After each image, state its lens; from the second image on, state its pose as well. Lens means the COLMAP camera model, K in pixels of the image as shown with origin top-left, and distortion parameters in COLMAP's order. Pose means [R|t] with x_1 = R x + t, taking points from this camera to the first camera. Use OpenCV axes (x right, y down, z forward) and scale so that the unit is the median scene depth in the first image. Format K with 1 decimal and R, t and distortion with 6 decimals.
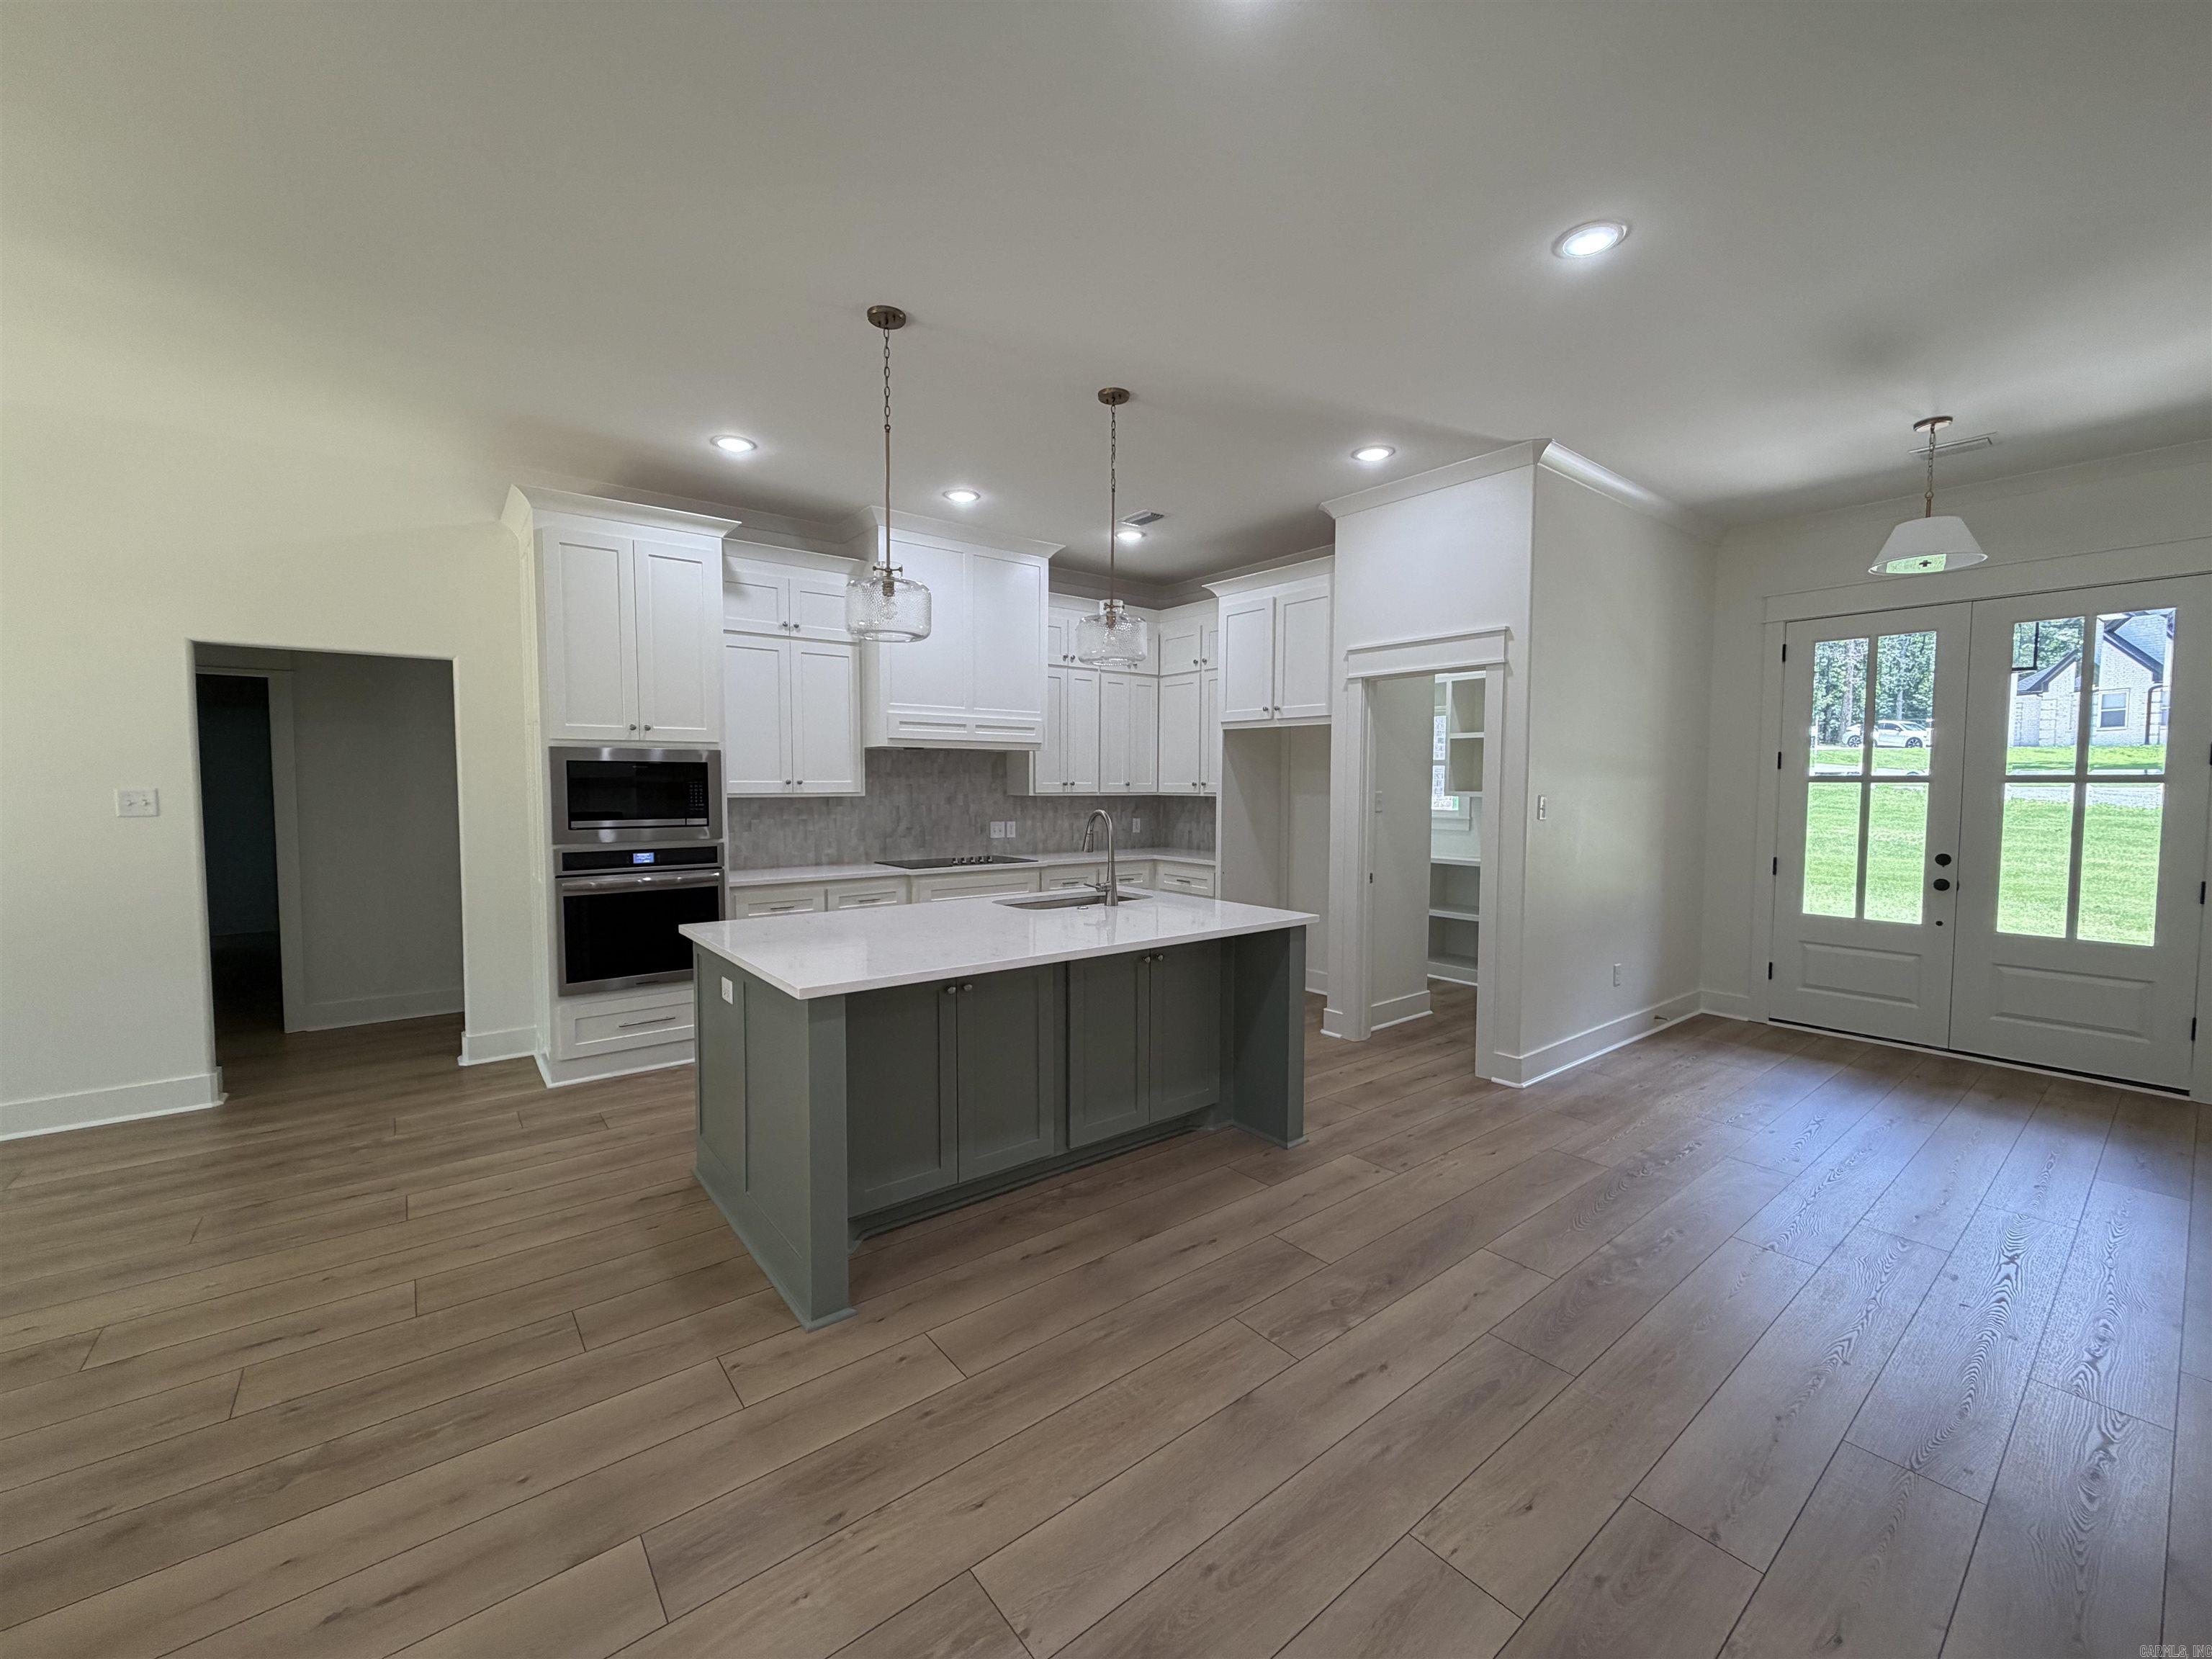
lens RADIAL K [[880.8, 0, 1099.4], [0, 880.8, 826.8], [0, 0, 1]] dist [0.001541, -0.000749]
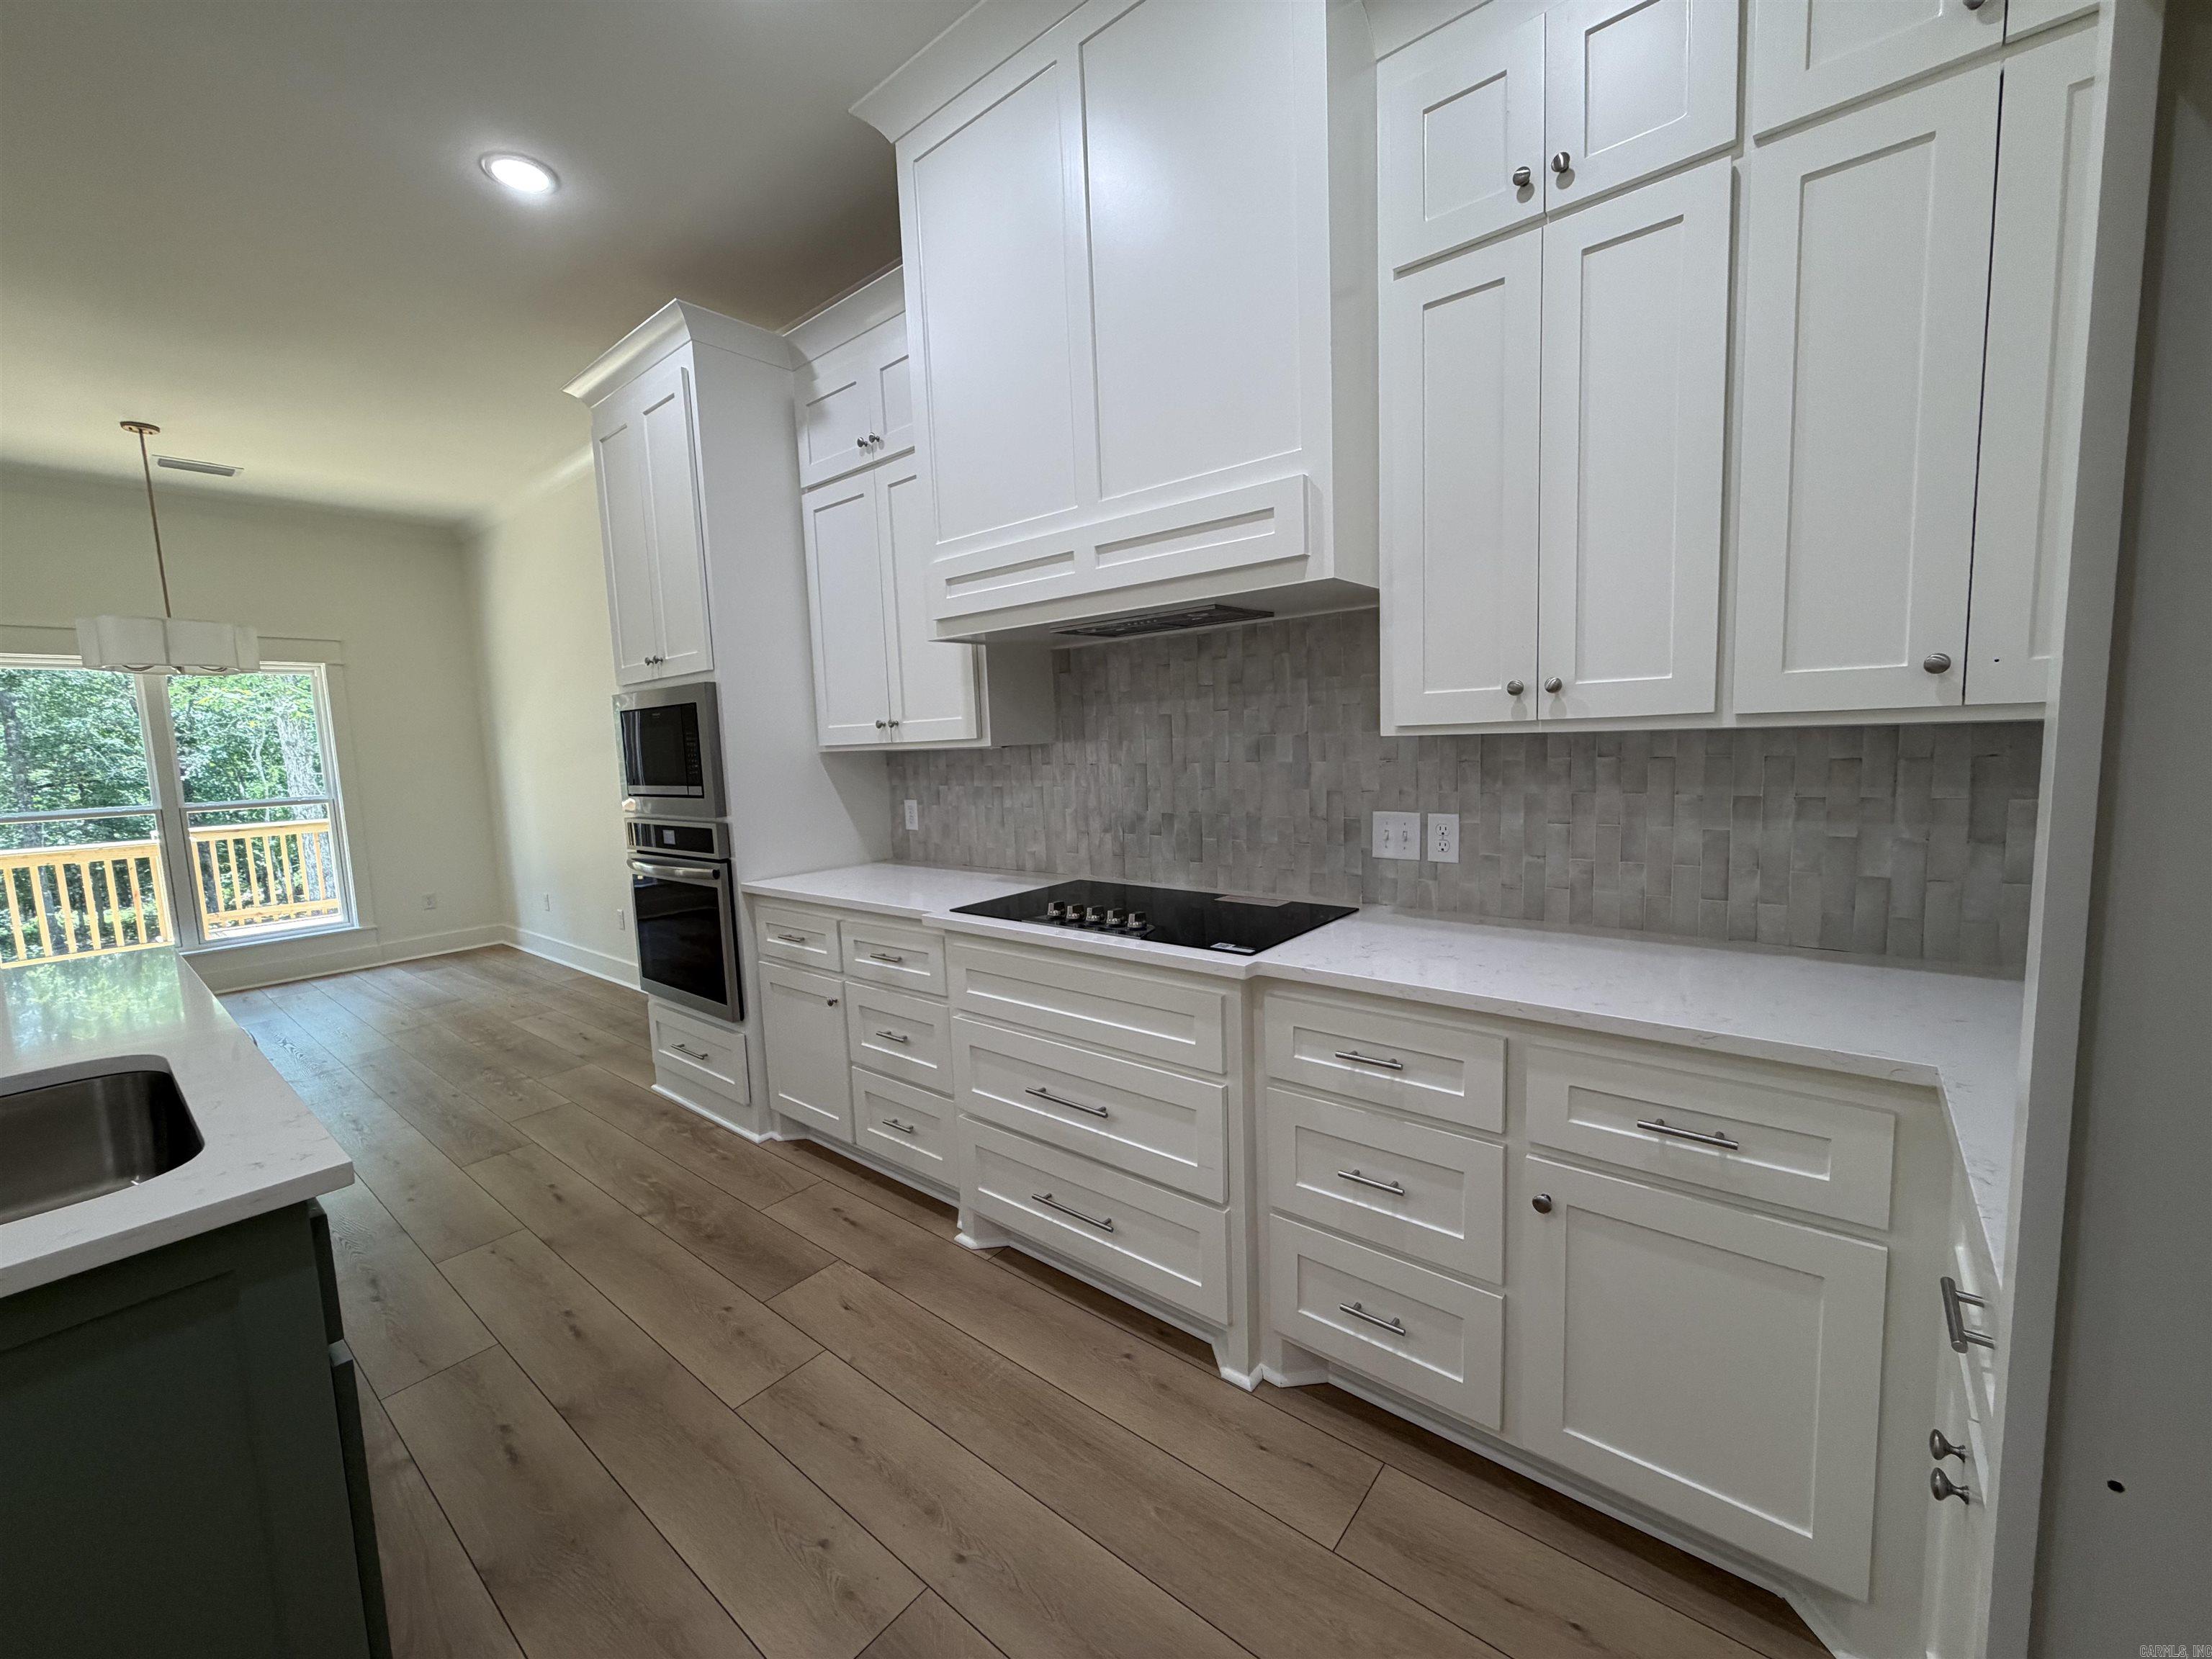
lens RADIAL K [[880.8, 0, 1095.6], [0, 880.8, 829.3], [0, 0, 1]] dist [0.001541, -0.000749]
pose [[0.215097, 0.090090, -0.972428, 0.275287], [-0.011649, 0.995902, 0.089688, -0.040545], [0.976523, -0.007963, 0.215265, 1.150173]]
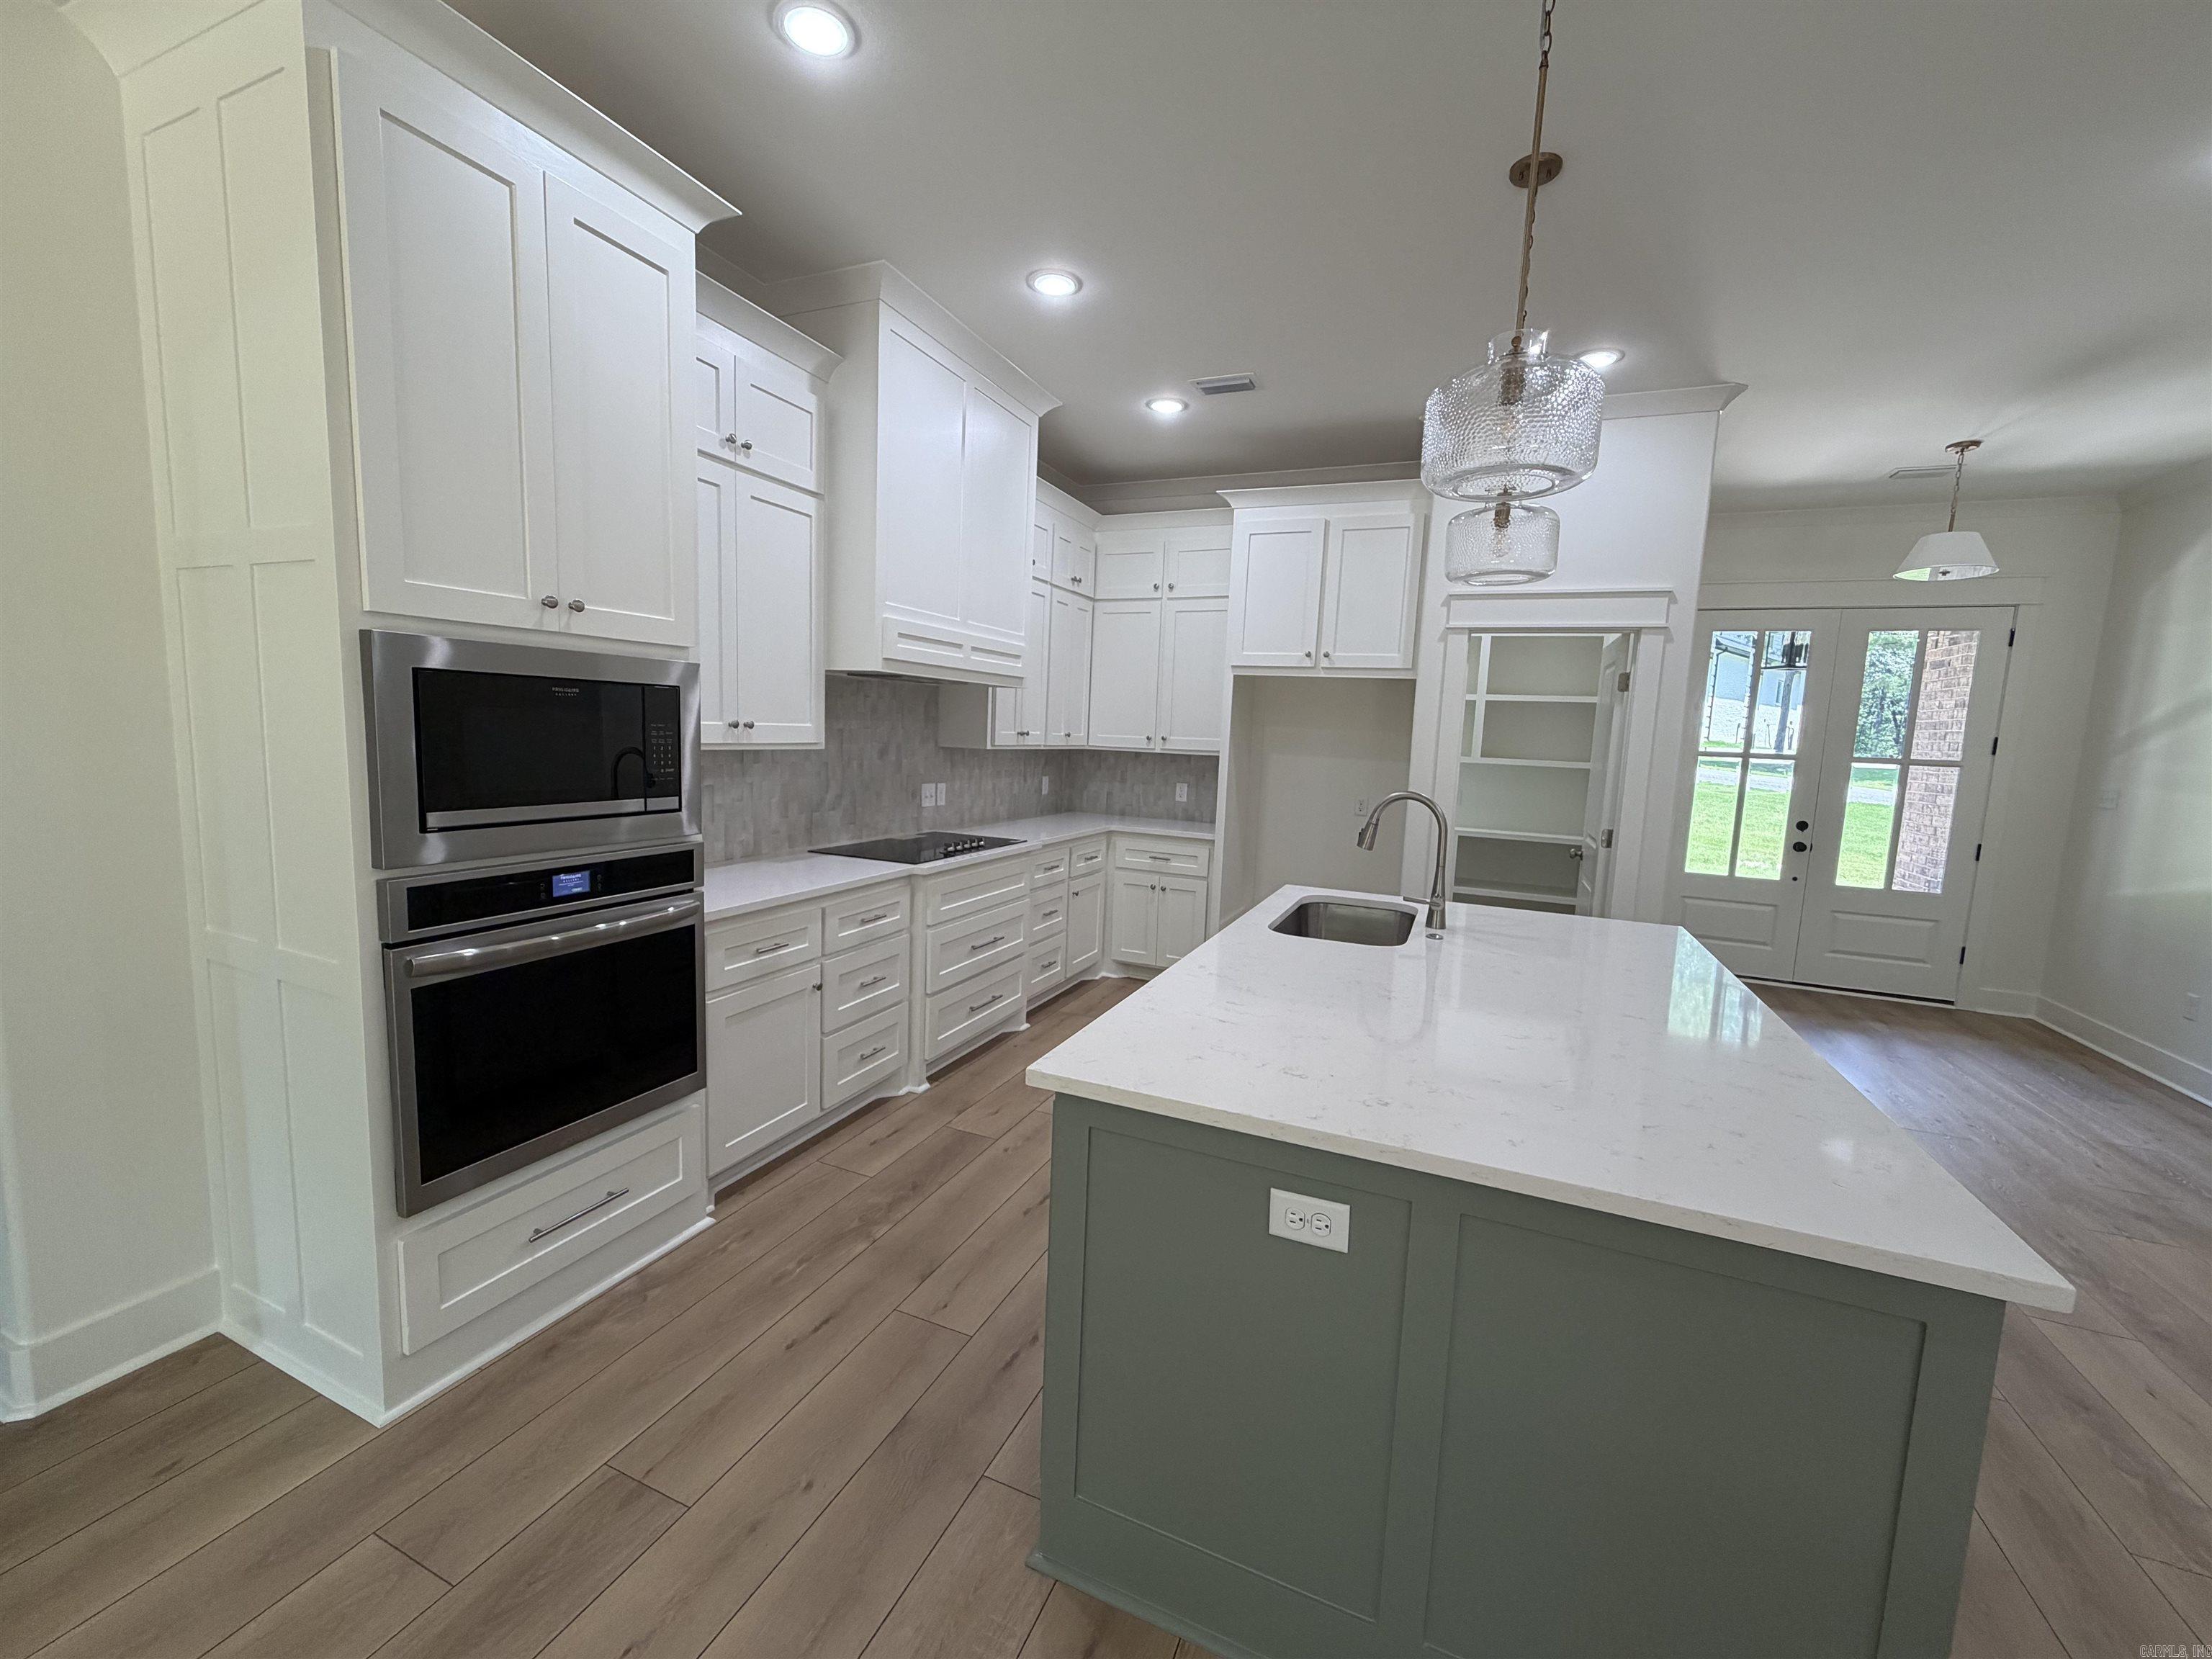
lens RADIAL K [[880.8, 0, 1098.9], [0, 880.8, 828.2], [0, 0, 1]] dist [0.001541, -0.000749]
pose [[0.877700, -0.020634, 0.478766, -0.477807], [-0.014609, 0.997456, 0.069772, -0.030612], [-0.478988, -0.068233, 0.875166, 0.435537]]
